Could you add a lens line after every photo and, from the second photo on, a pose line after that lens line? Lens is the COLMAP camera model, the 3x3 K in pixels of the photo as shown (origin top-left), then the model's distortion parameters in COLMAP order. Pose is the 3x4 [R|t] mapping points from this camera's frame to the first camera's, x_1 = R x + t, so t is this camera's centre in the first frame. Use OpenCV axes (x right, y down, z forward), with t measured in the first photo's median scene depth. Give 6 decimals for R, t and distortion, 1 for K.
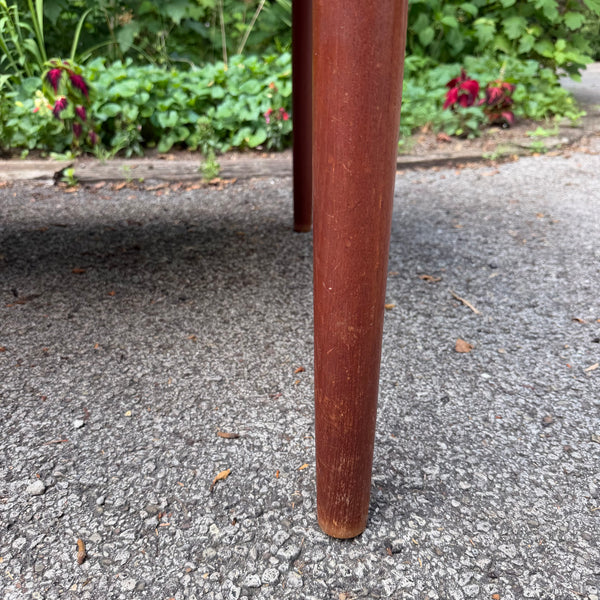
lens RADIAL K [[559.5, 0, 300.0], [0, 559.5, 300.0], [0, 0, 1]] dist [0.136123, -0.275596]
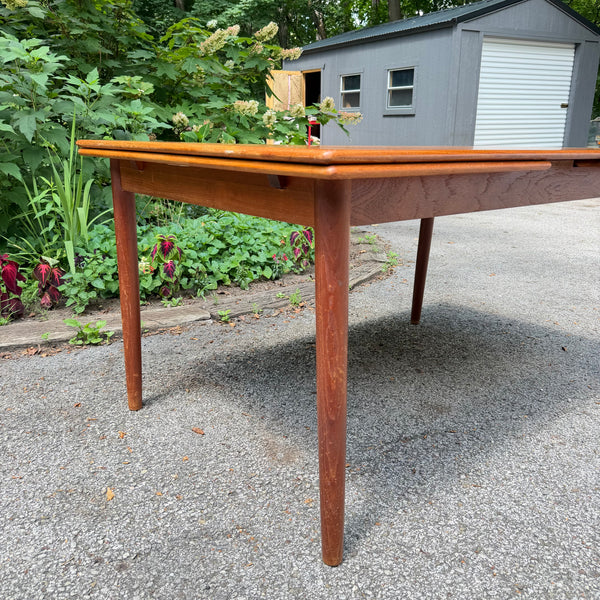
lens RADIAL K [[561.7, 0, 300.0], [0, 561.7, 300.0], [0, 0, 1]] dist [0.099454, -0.134819]
pose [[0.775228, -0.131071, 0.617933, -1.211312], [0.209848, 0.976116, -0.056218, -0.137975], [-0.595806, 0.173254, 0.784218, -0.295391]]
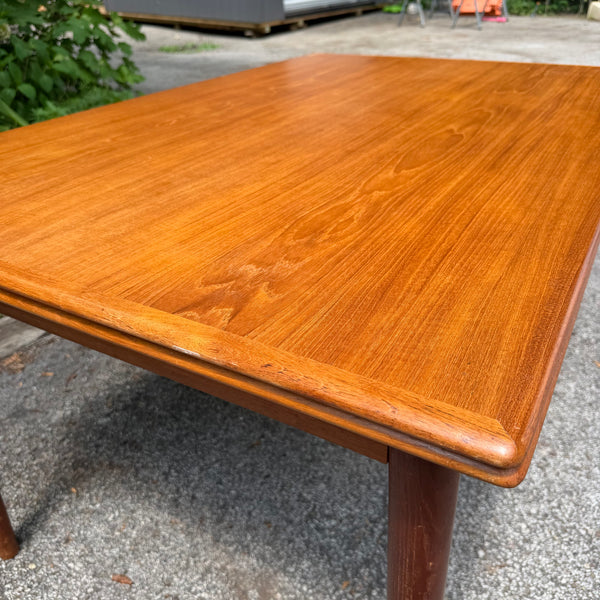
lens RADIAL K [[583.2, 0, 298.0], [0, 583.2, 299.7], [0, 0, 1]] dist [-0.018531, -0.027945]
pose [[0.521105, -0.411998, 0.747467, -1.046042], [0.342165, 0.903162, 0.259271, -0.415000], [-0.781903, 0.120649, 0.611614, -0.020457]]
